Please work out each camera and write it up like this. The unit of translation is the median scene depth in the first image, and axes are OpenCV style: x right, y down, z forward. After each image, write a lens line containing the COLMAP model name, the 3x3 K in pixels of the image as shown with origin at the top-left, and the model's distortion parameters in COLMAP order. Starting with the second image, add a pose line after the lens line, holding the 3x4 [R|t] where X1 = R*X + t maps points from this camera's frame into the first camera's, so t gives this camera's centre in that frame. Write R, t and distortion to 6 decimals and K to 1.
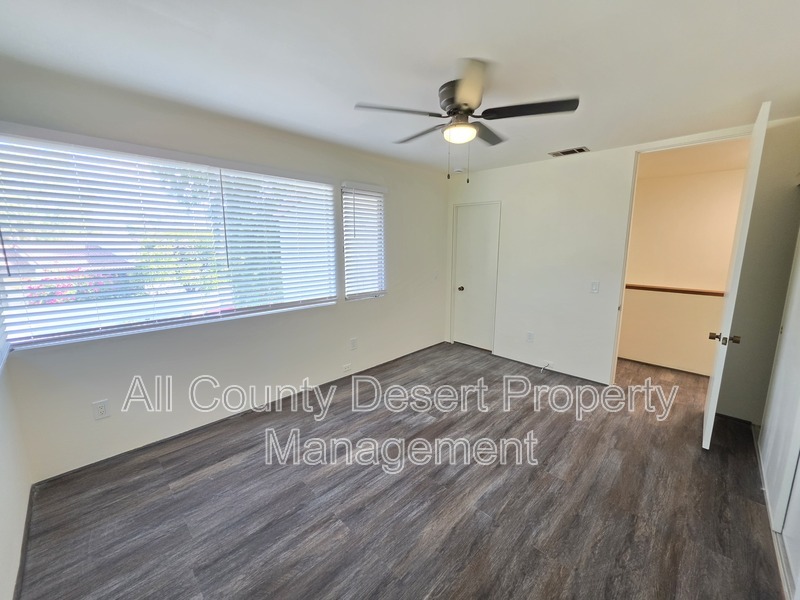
lens RADIAL K [[323.2, 0, 400.6], [0, 323.2, 296.8], [0, 0, 1]] dist [-0.003428, -0.000636]
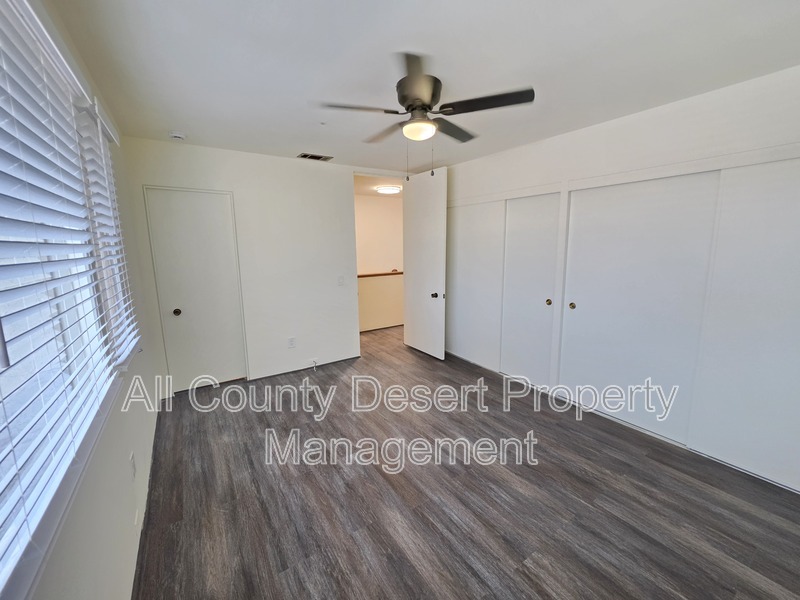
lens RADIAL K [[323.2, 0, 404.8], [0, 323.2, 296.0], [0, 0, 1]] dist [-0.003428, -0.000636]
pose [[0.198976, -0.163147, 0.966329, -0.733464], [0.172332, 0.976505, 0.129381, -0.127329], [-0.964733, 0.140786, 0.222416, 0.770916]]
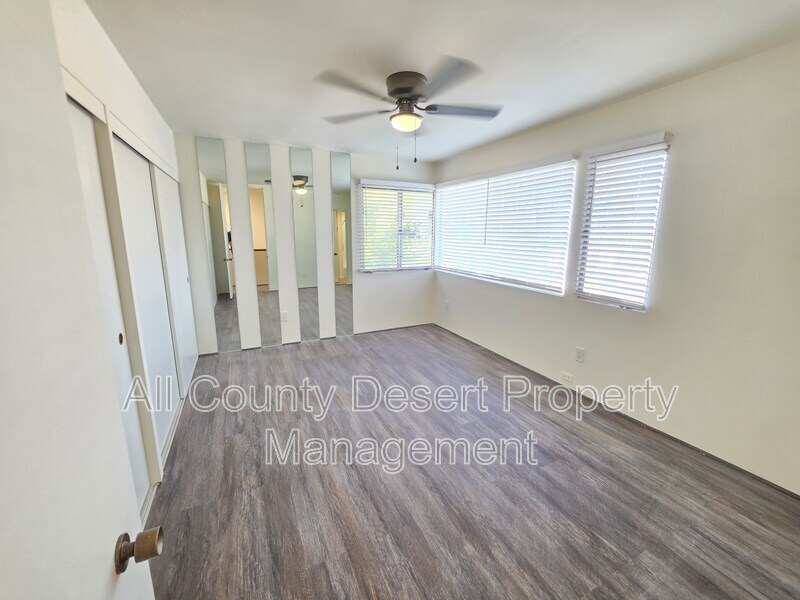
lens RADIAL K [[323.2, 0, 401.2], [0, 323.2, 298.6], [0, 0, 1]] dist [-0.003428, -0.000636]
pose [[-0.333269, 0.181358, -0.925225, 1.116566], [-0.163116, 0.955437, 0.246034, -0.173594], [0.928615, 0.232914, -0.288835, 1.232849]]
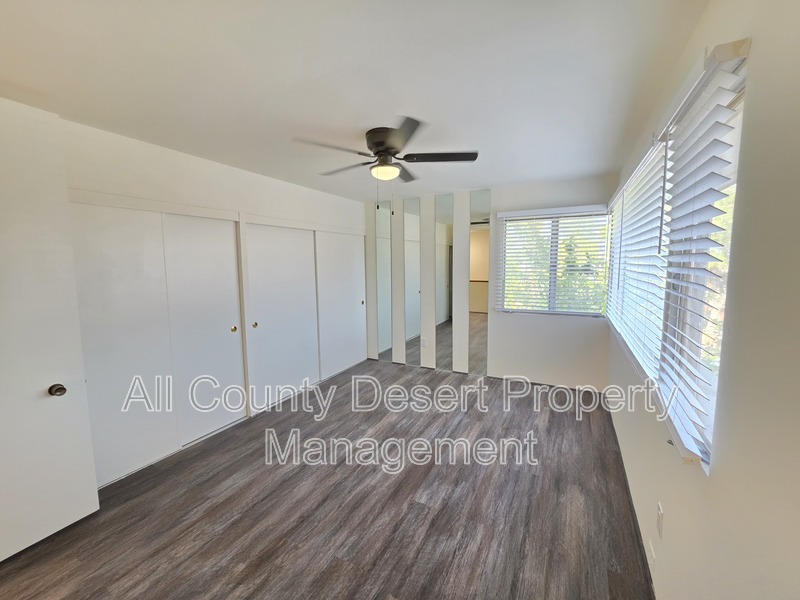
lens RADIAL K [[323.2, 0, 399.1], [0, 323.2, 302.9], [0, 0, 1]] dist [-0.003428, -0.000636]
pose [[-0.960285, 0.040663, -0.276042, 0.401355], [-0.038546, 0.960505, 0.275581, -0.317565], [0.276346, 0.275276, -0.920791, 1.872472]]
